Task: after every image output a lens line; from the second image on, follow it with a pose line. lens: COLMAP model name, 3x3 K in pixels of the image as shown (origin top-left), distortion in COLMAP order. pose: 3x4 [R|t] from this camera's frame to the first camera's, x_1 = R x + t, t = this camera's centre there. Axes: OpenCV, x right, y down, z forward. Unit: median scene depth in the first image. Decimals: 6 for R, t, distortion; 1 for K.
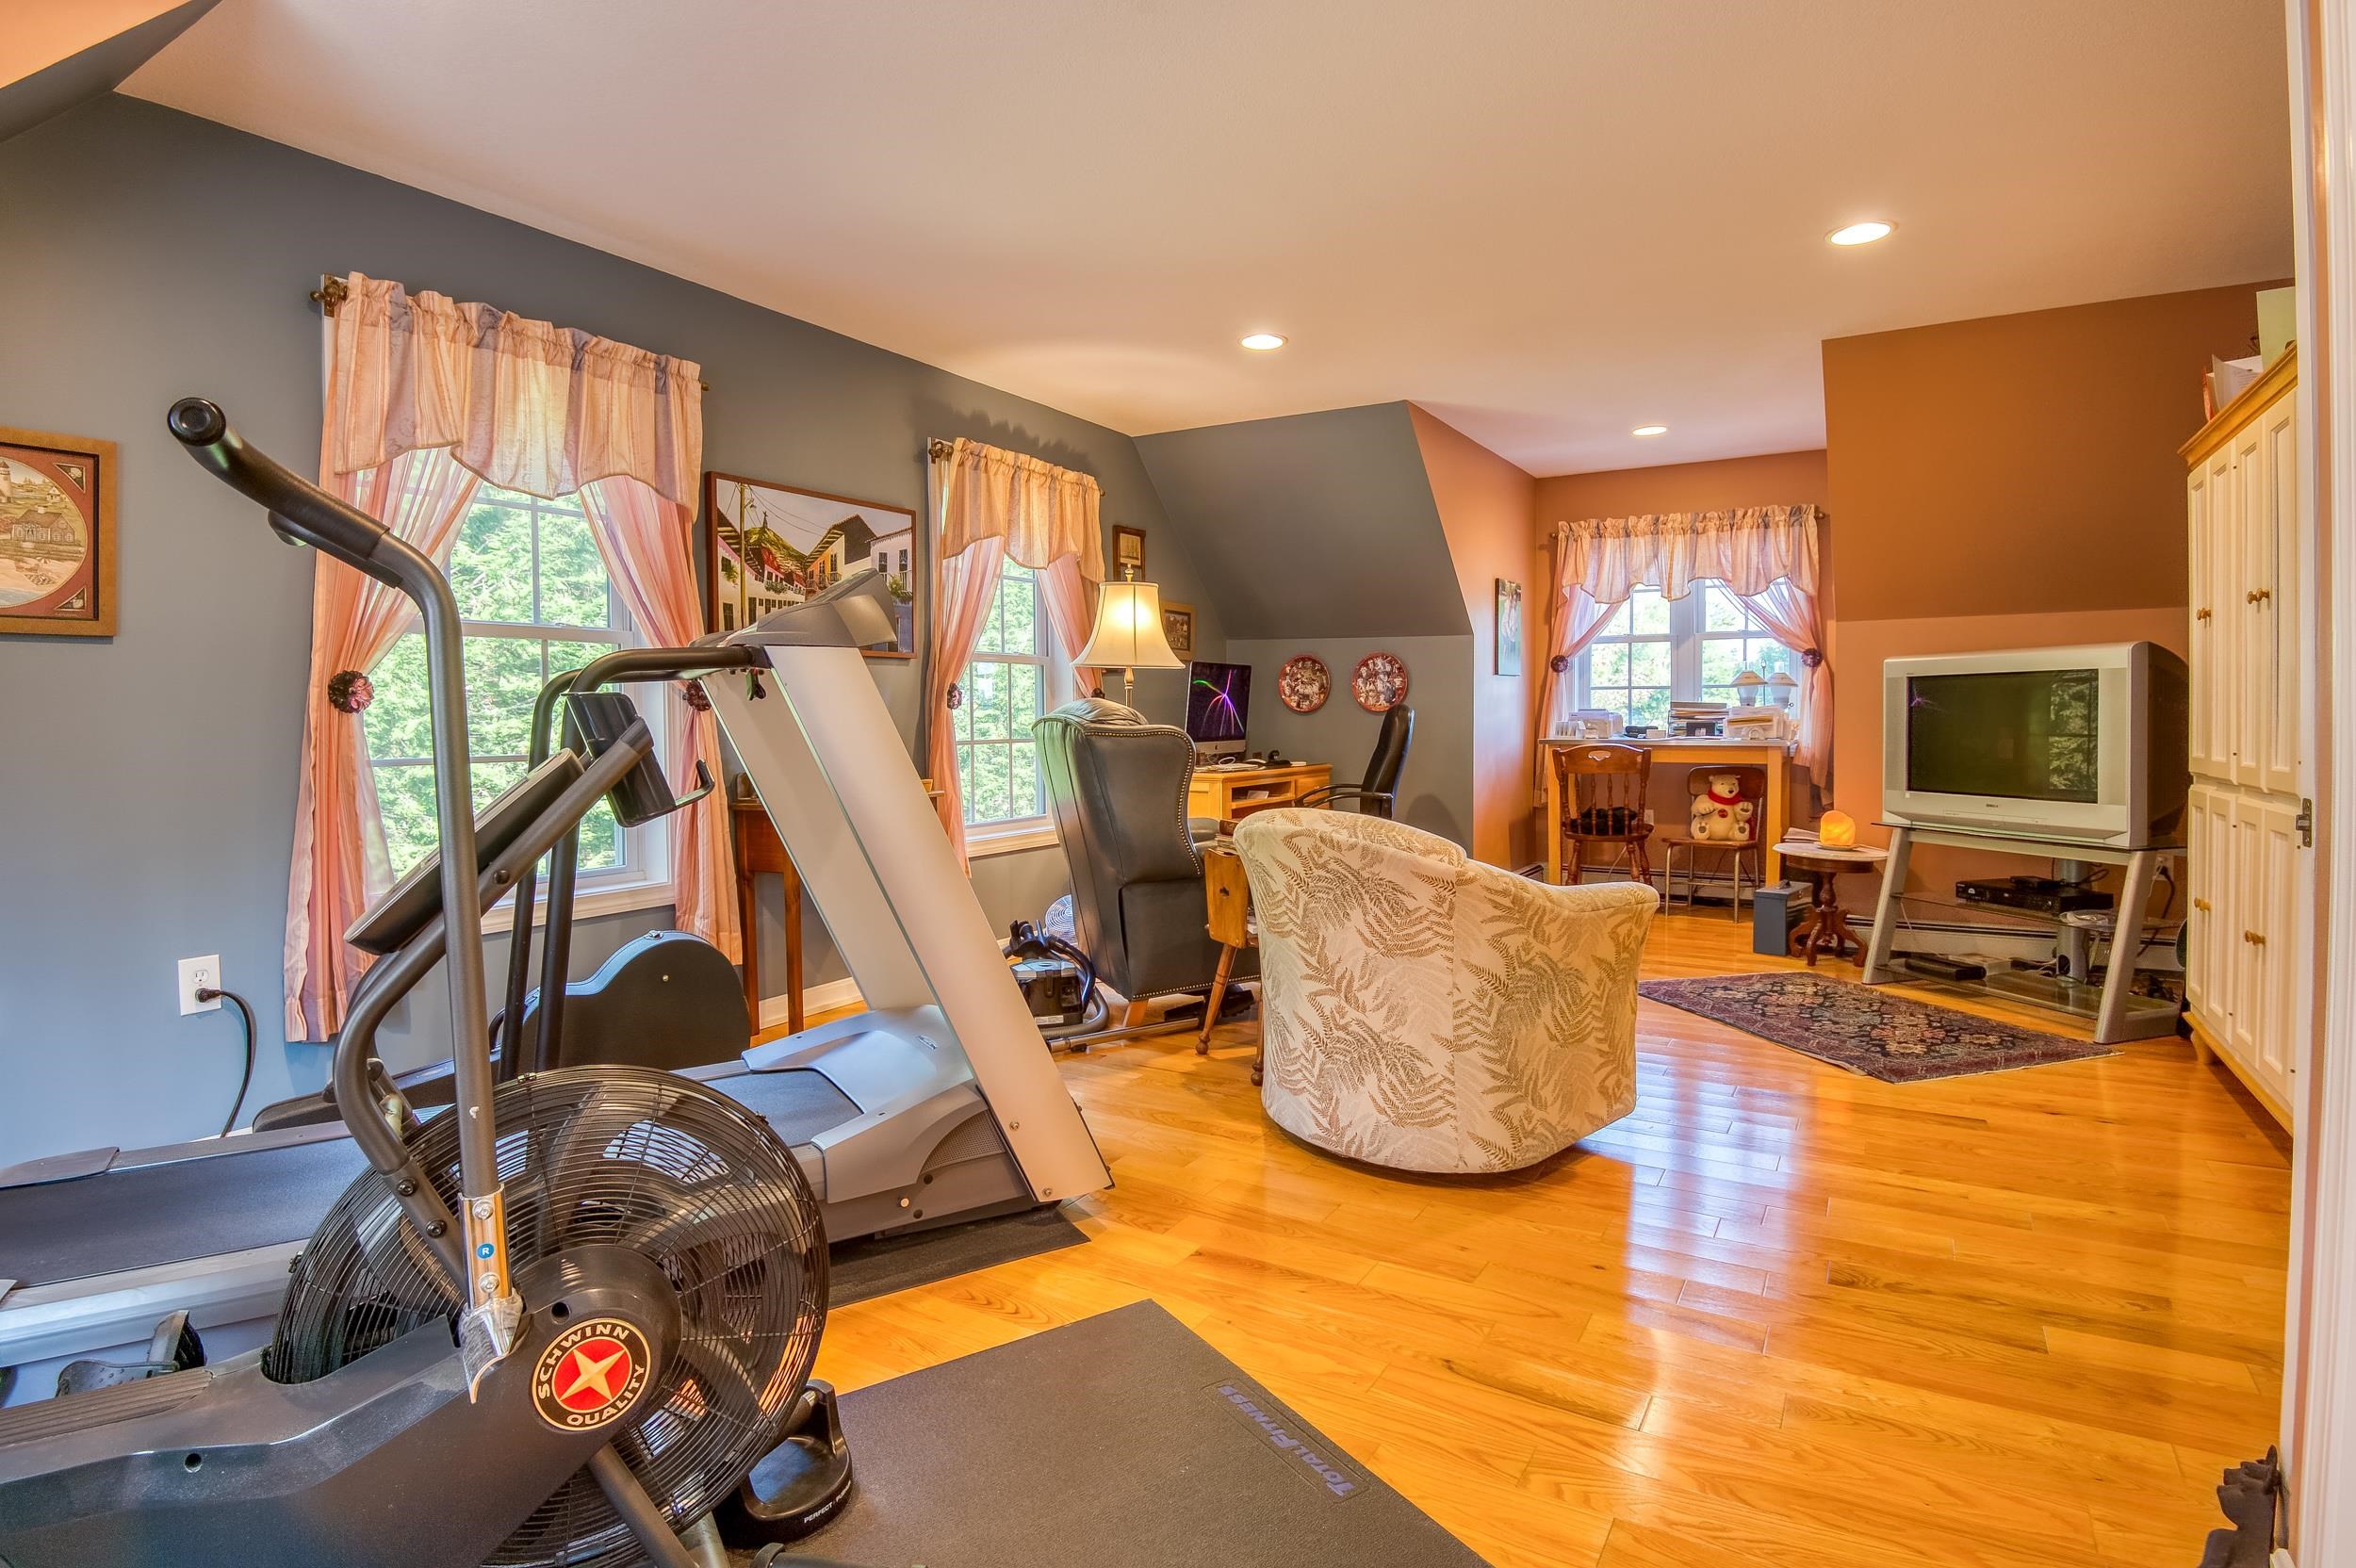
lens RADIAL K [[1208.5, 0, 1183.7], [0, 1208.5, 743.3], [0, 0, 1]] dist [-0.003579, -0.023311]
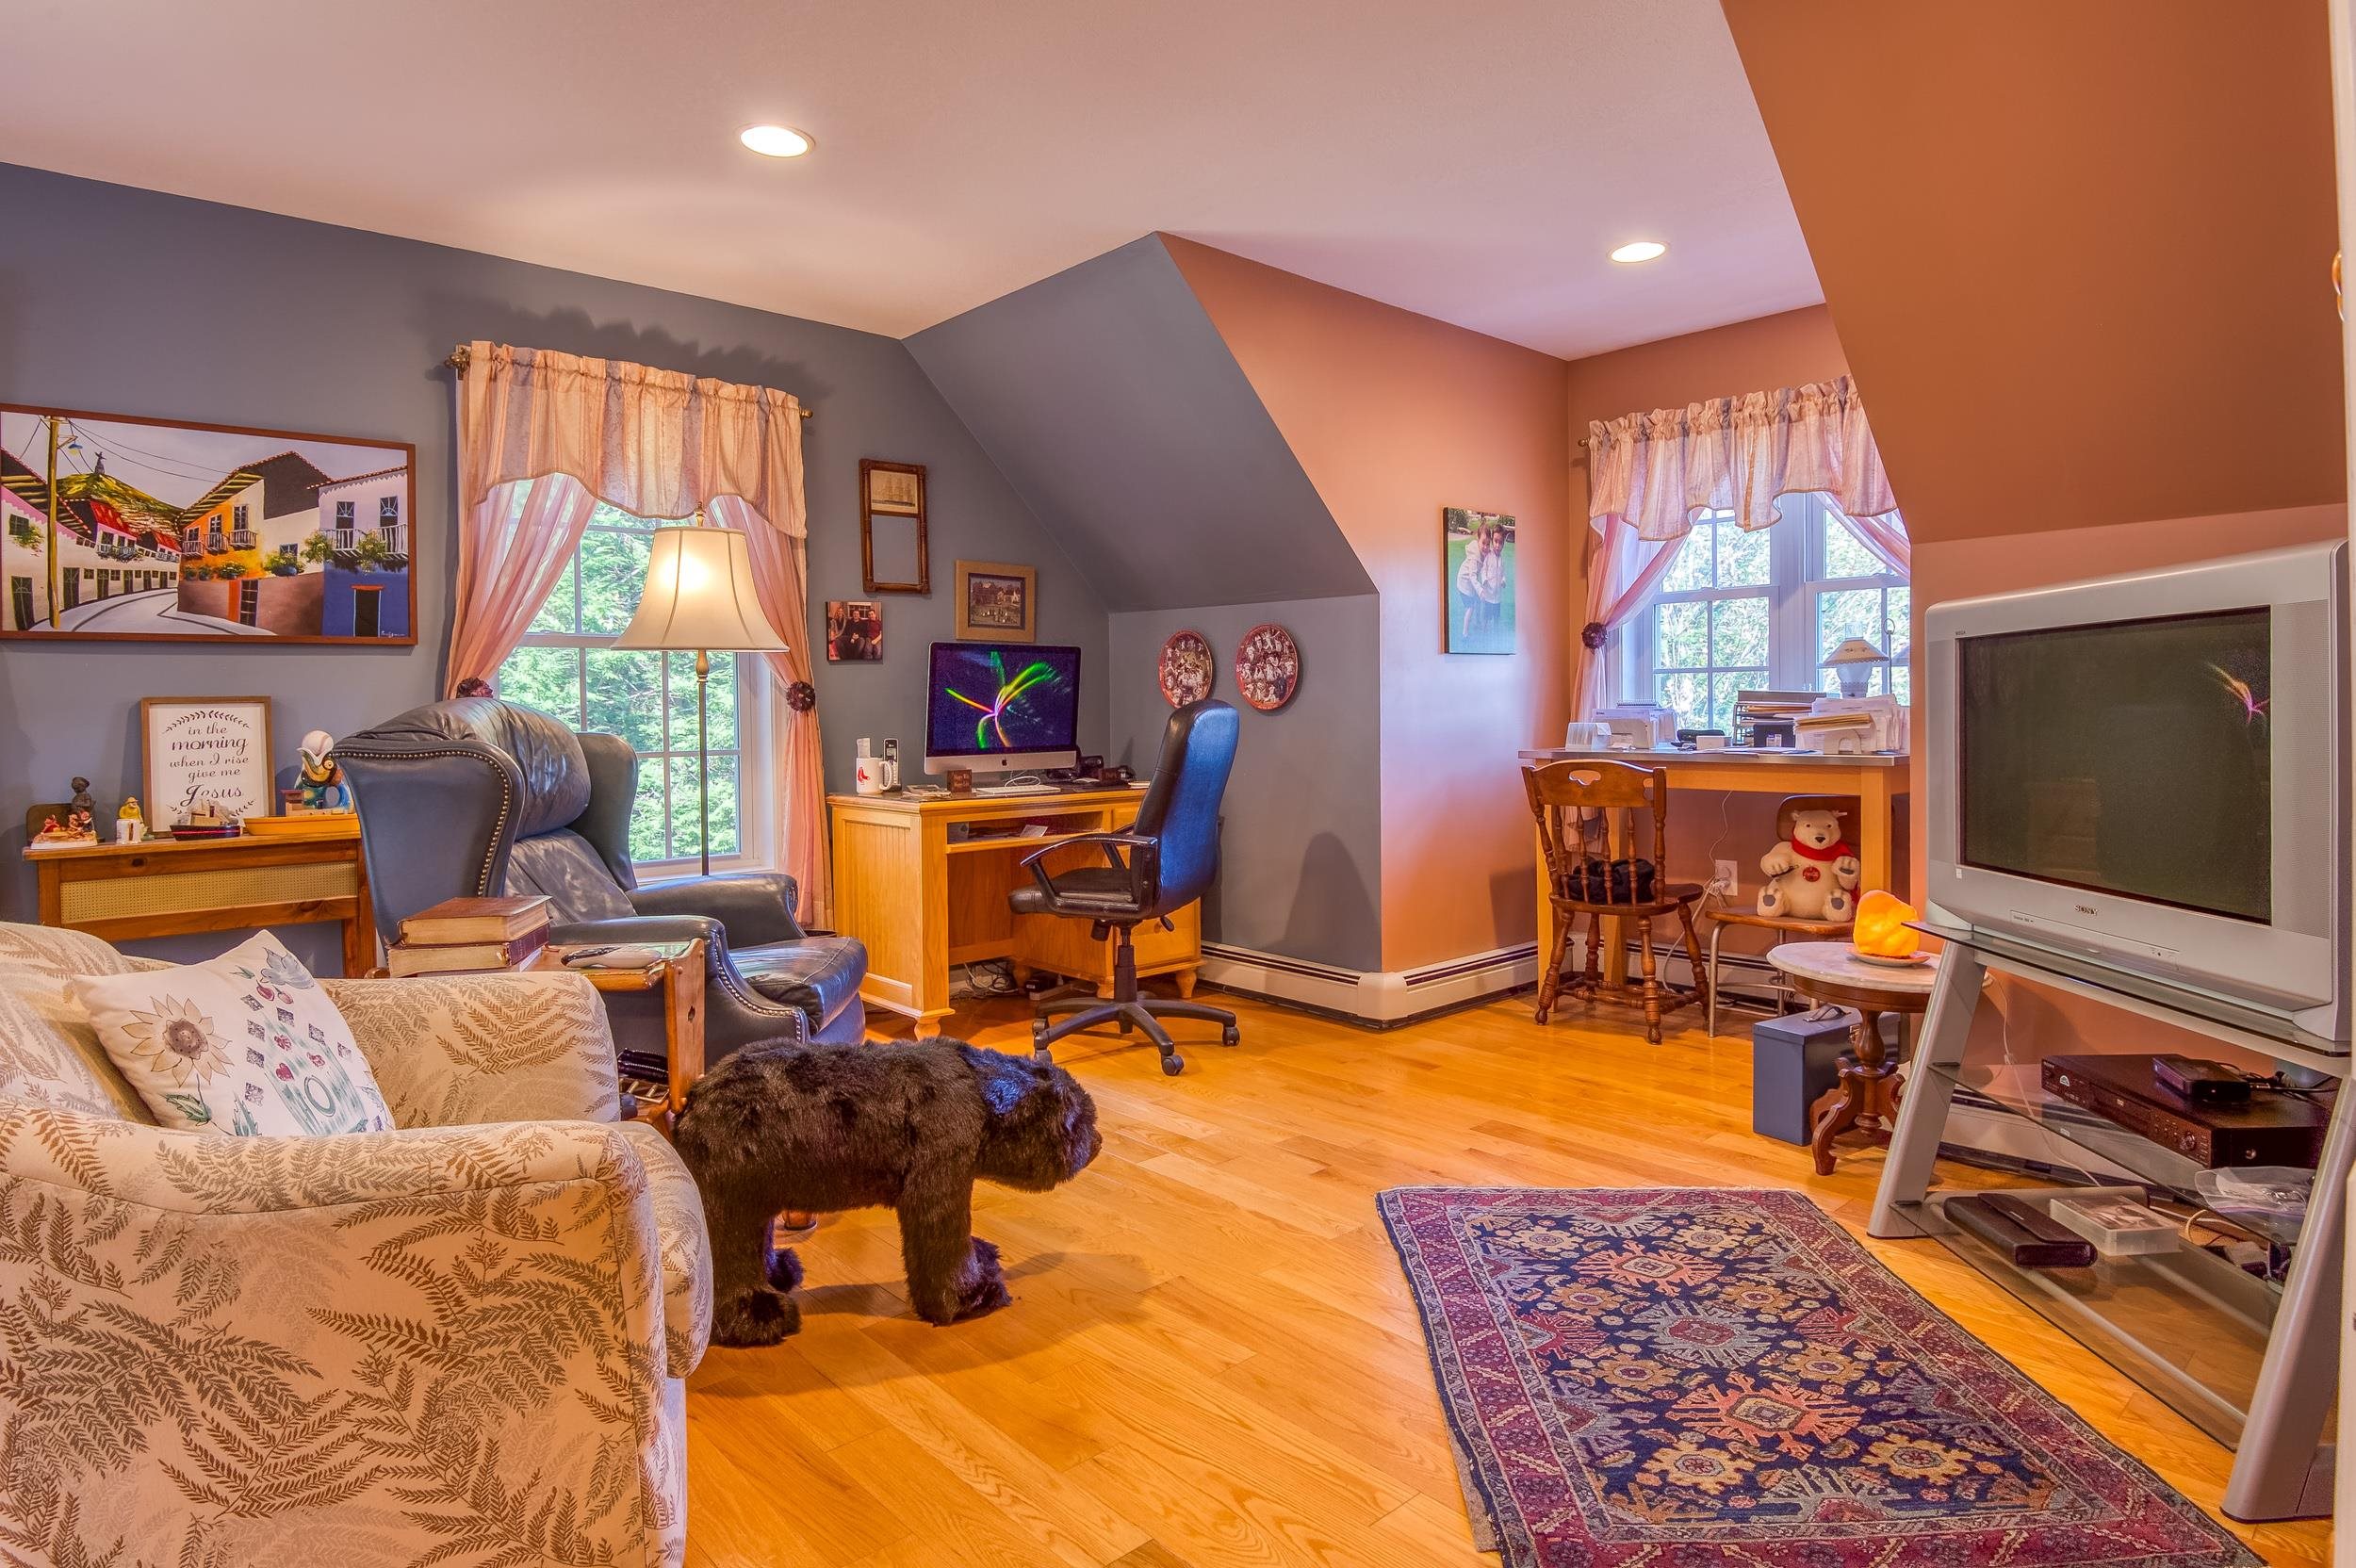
lens RADIAL K [[1281.9, 0, 1184.0], [0, 1281.9, 720.2], [0, 0, 1]] dist [-0.005283, -0.026964]
pose [[0.957943, -0.004125, -0.286930, 0.443052], [-0.000024, 0.999896, -0.014455, -0.013541], [0.286960, 0.013854, 0.957842, 0.391302]]
